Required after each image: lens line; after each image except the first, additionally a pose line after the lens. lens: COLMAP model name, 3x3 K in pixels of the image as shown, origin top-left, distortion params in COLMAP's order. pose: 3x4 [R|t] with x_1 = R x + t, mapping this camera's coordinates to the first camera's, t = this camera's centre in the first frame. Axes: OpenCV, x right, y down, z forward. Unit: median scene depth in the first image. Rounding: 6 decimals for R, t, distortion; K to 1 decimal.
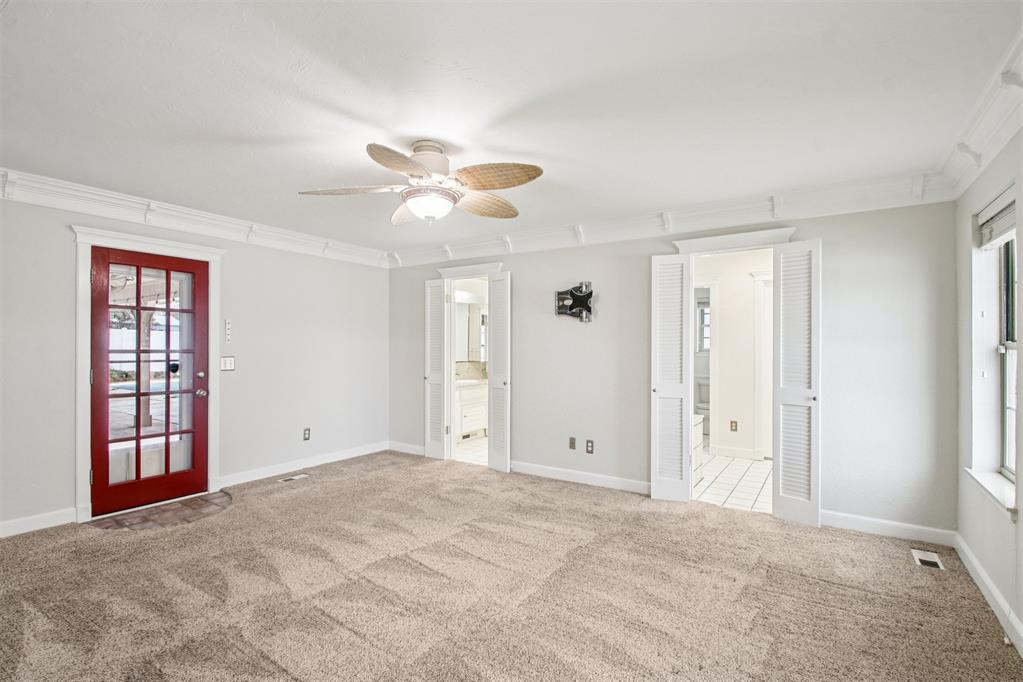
lens RADIAL K [[476.3, 0, 507.7], [0, 476.3, 344.5], [0, 0, 1]] dist [-0.011030, -0.003912]
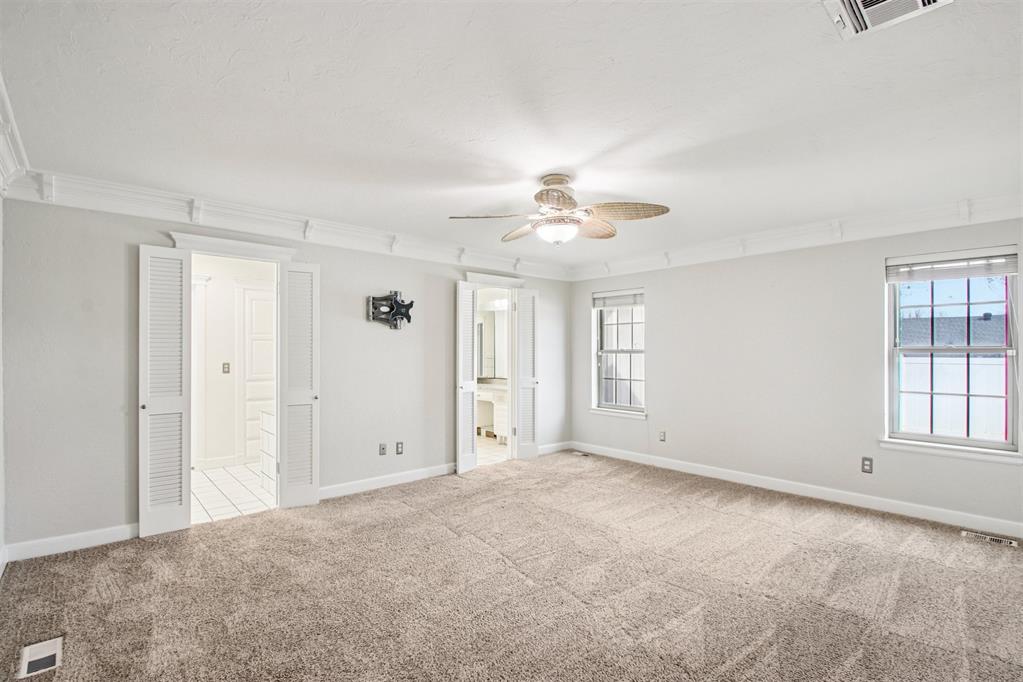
lens RADIAL K [[476.3, 0, 507.4], [0, 476.3, 344.7], [0, 0, 1]] dist [-0.011030, -0.003912]
pose [[0.250088, 0.014893, 0.968109, -0.780404], [-0.002519, 0.999888, -0.014731, 0.000964], [-0.968220, 0.001246, 0.250097, 0.499334]]
